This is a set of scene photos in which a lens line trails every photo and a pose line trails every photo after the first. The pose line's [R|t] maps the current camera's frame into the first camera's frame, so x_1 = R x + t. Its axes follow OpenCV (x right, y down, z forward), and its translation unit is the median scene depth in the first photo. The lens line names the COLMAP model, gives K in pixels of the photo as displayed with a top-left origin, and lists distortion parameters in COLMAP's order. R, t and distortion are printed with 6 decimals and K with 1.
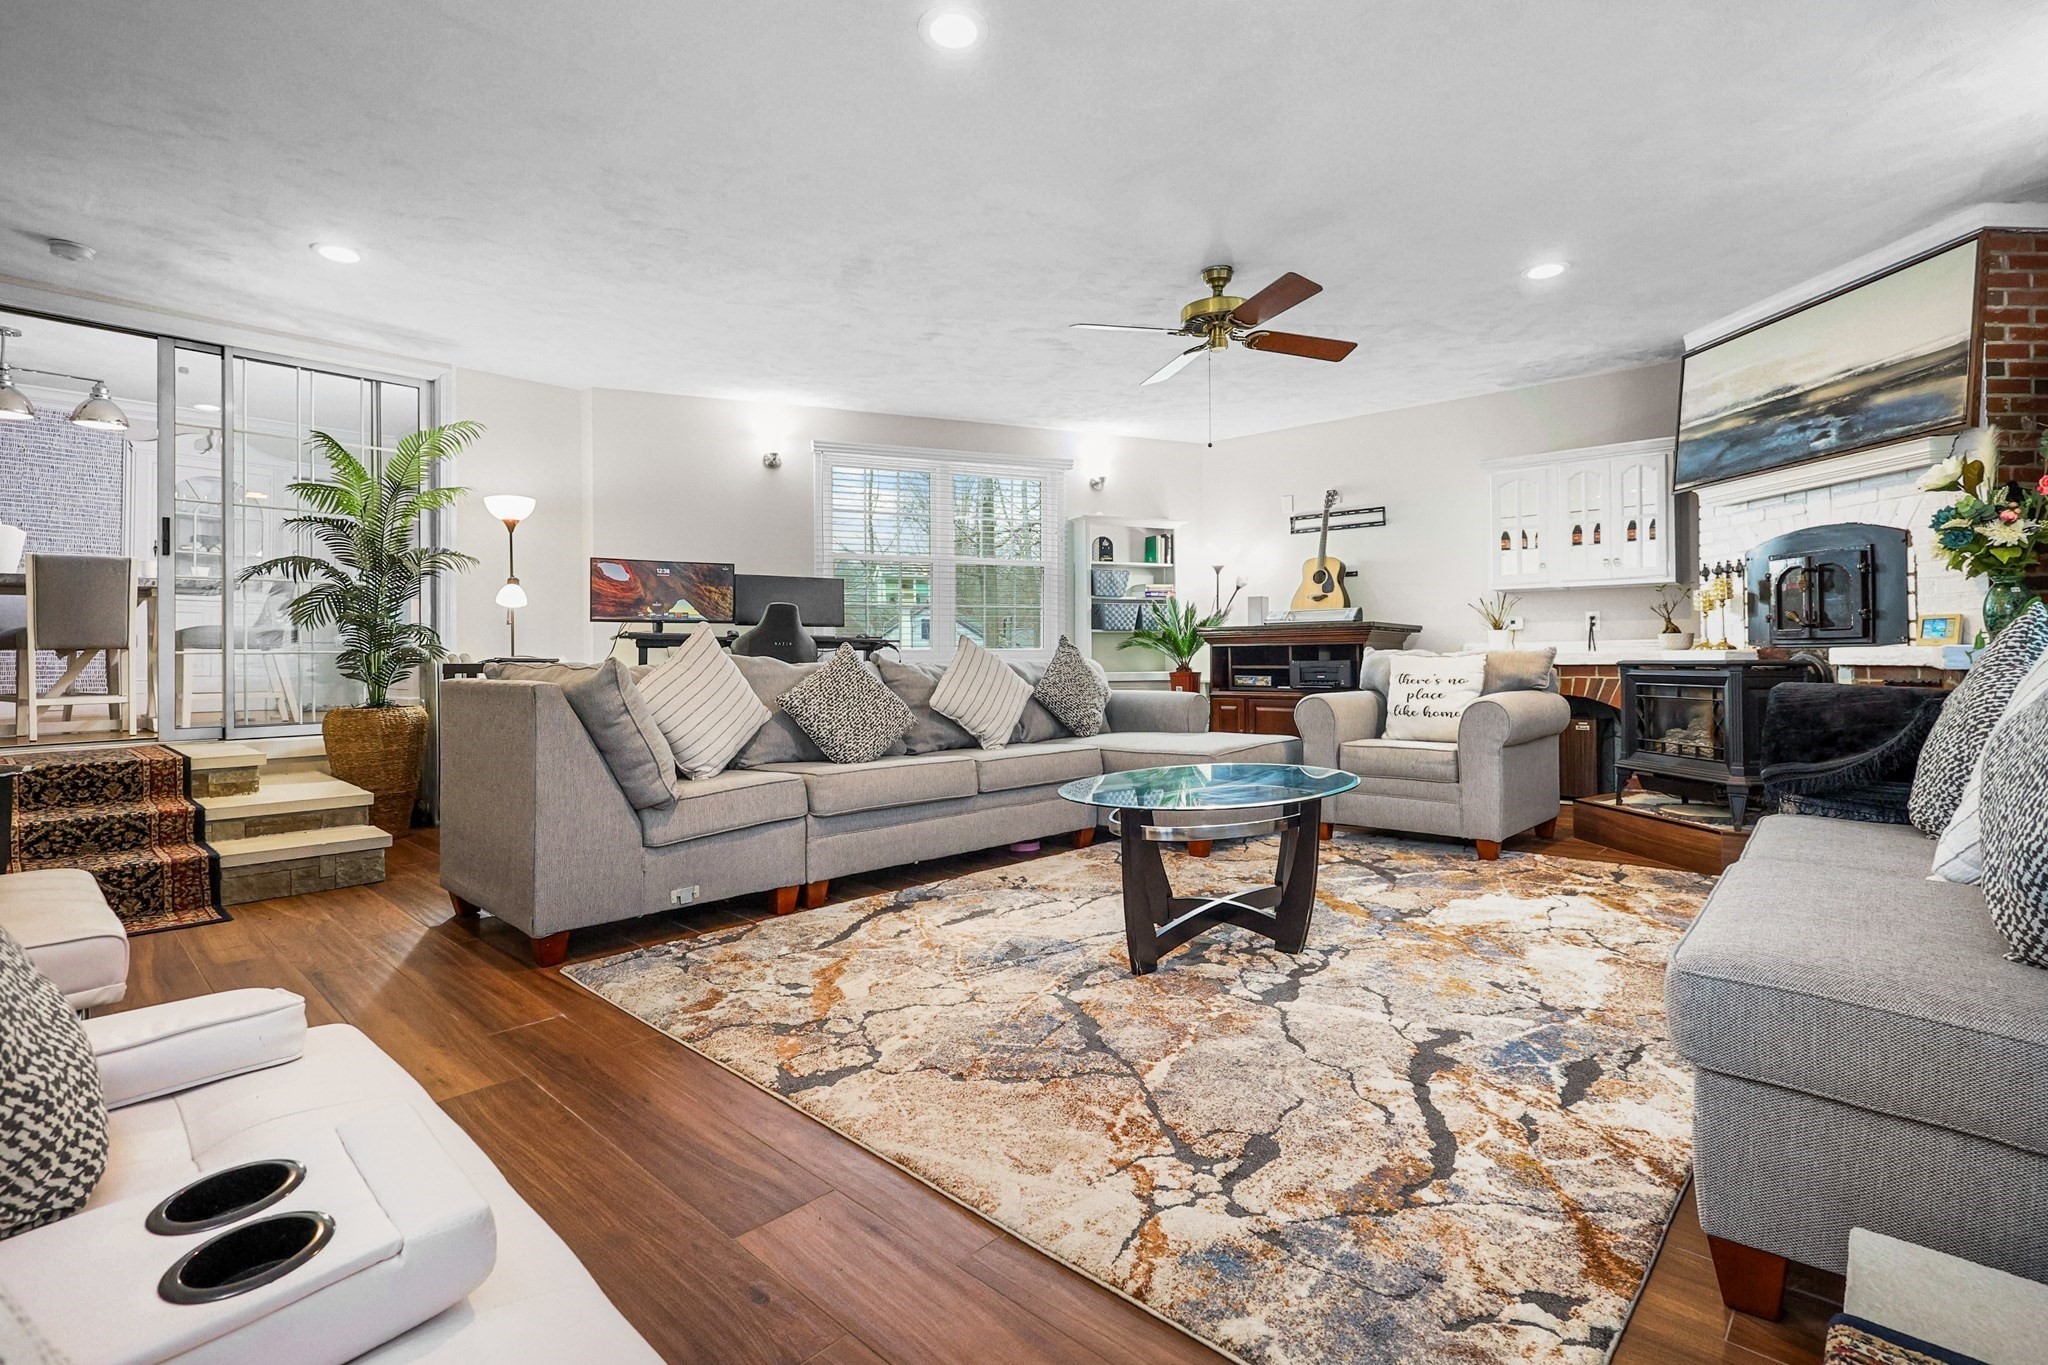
lens RADIAL K [[950.9, 0, 1026.3], [0, 950.9, 651.4], [0, 0, 1]] dist [-0.002425, 0.000303]
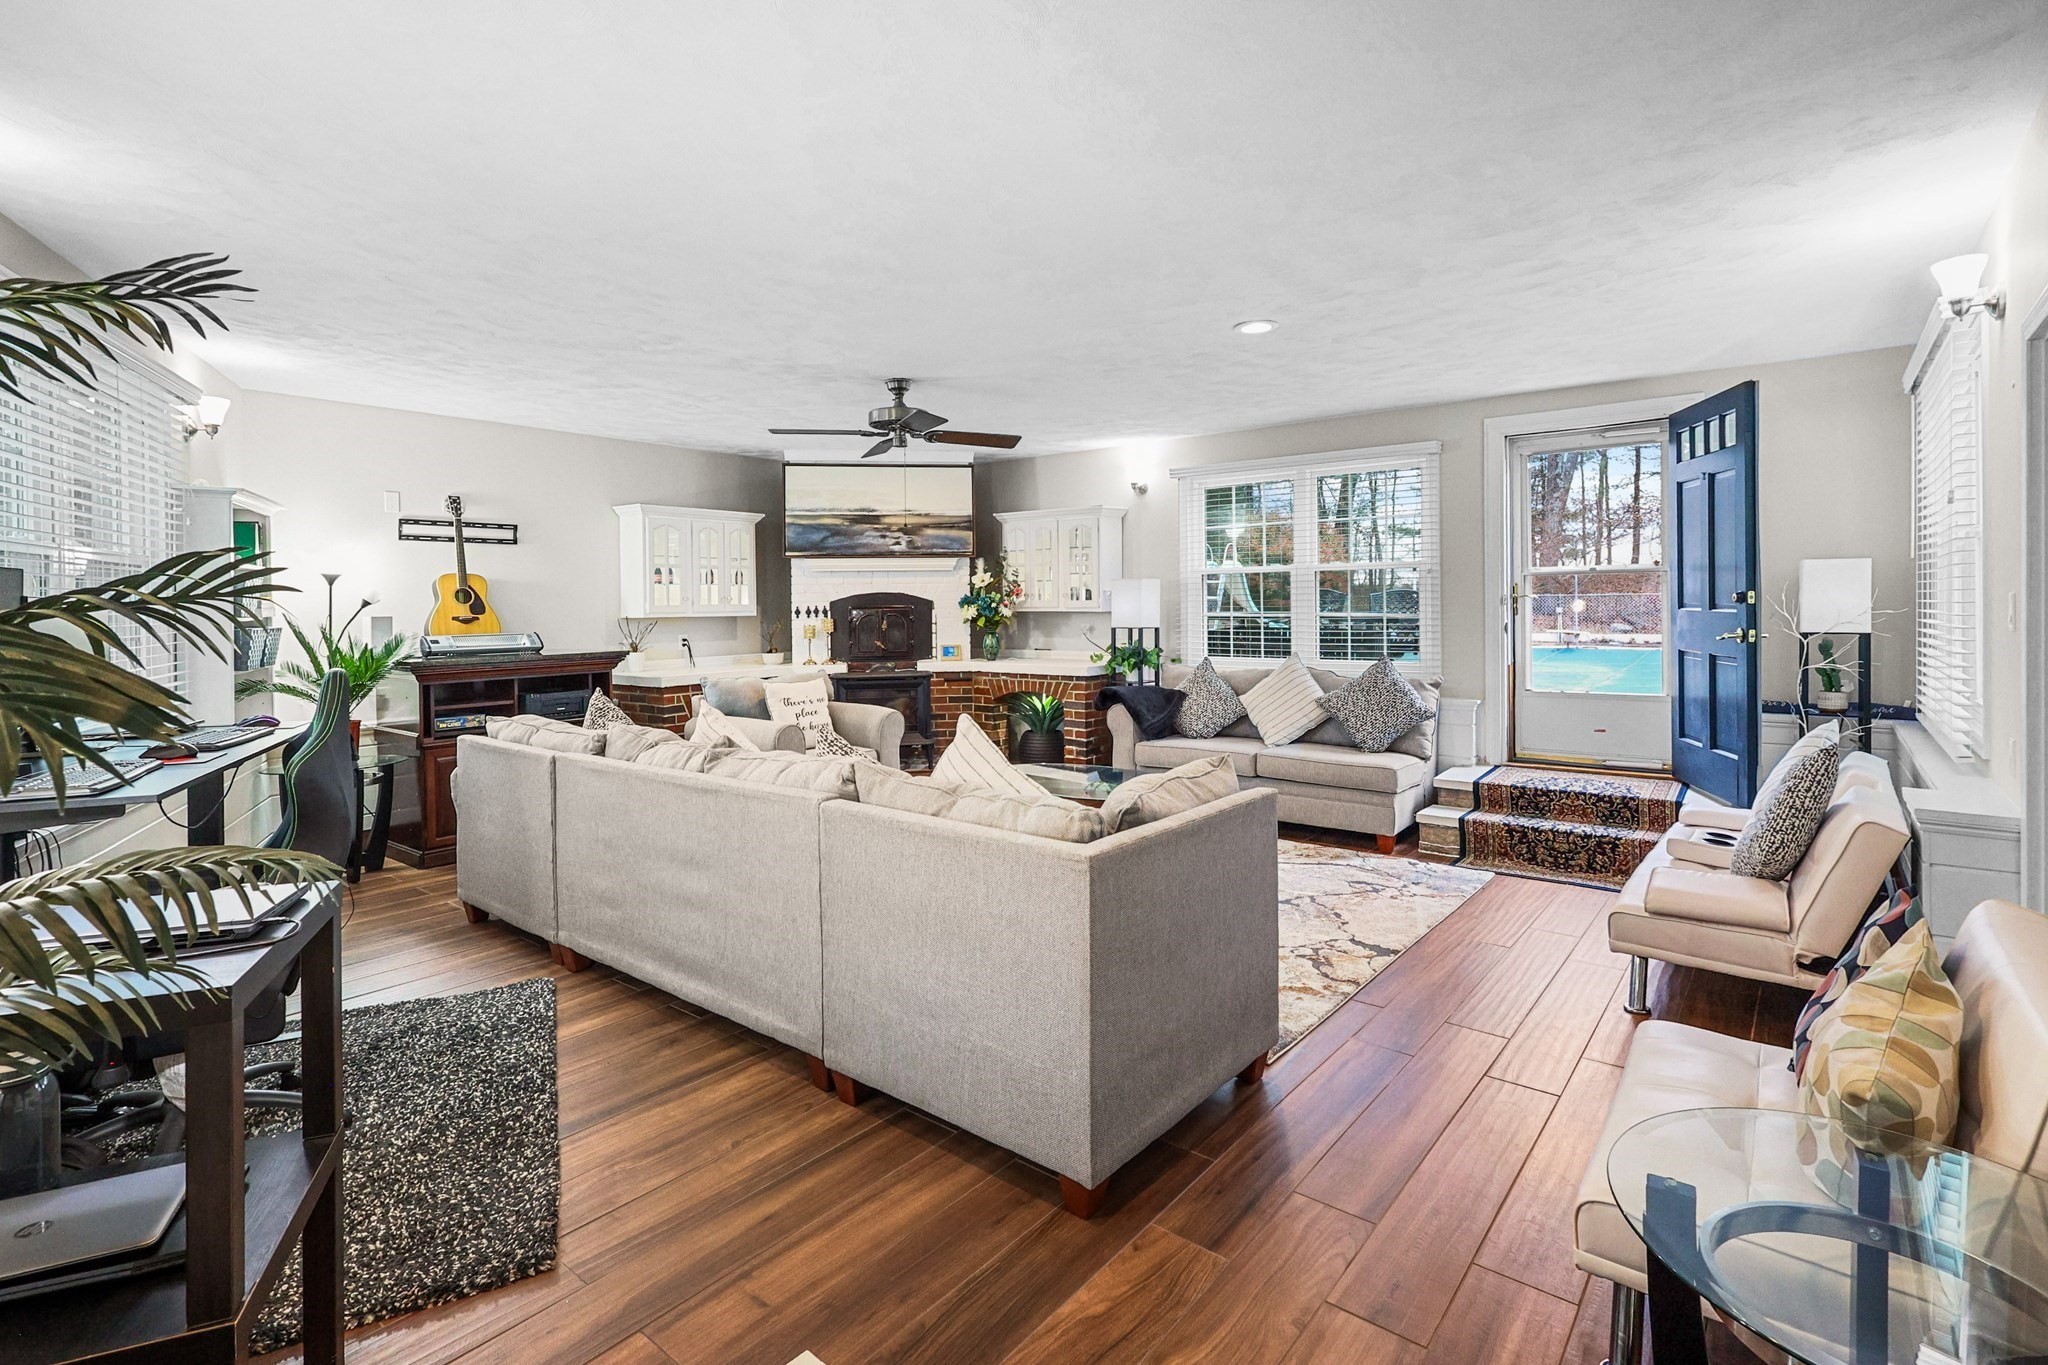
lens RADIAL K [[977.1, 0, 1021.4], [0, 977.1, 612.6], [0, 0, 1]] dist [-0.000537, 0.000088]
pose [[-0.063068, -0.004169, 0.998001, -1.167239], [0.005903, 0.999972, 0.004550, -0.120159], [-0.997992, 0.006179, -0.063042, 1.018681]]
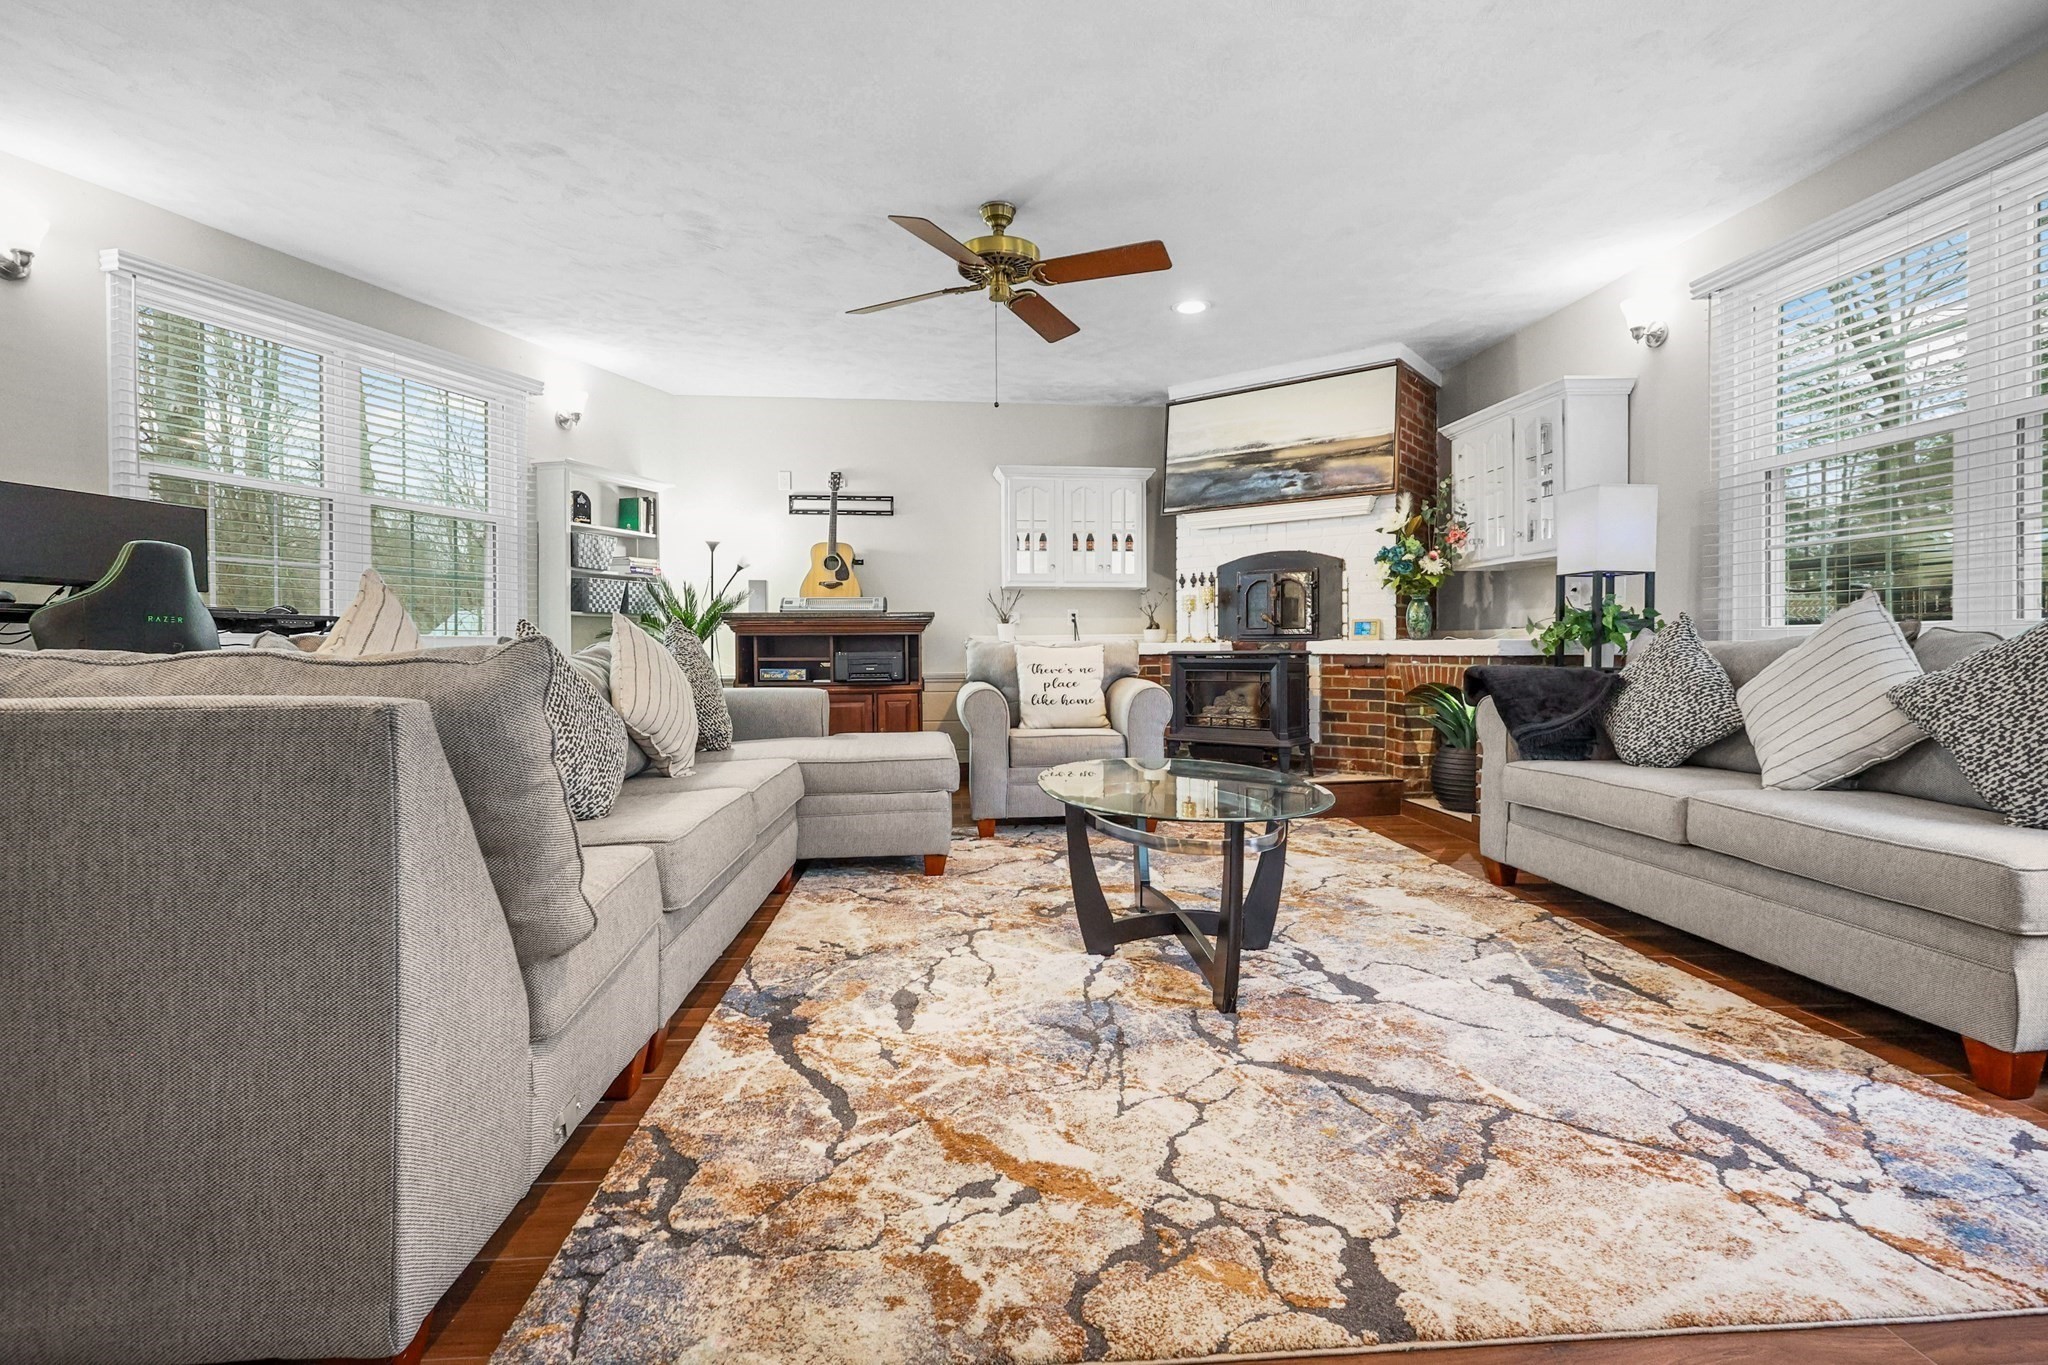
lens RADIAL K [[949.4, 0, 1022.0], [0, 949.4, 660.0], [0, 0, 1]] dist [-0.002439, 0.000308]
pose [[0.675617, -0.005882, 0.737230, -0.481416], [-0.005534, 0.999900, 0.013049, 0.008361], [-0.737232, -0.012896, 0.675516, 0.422448]]
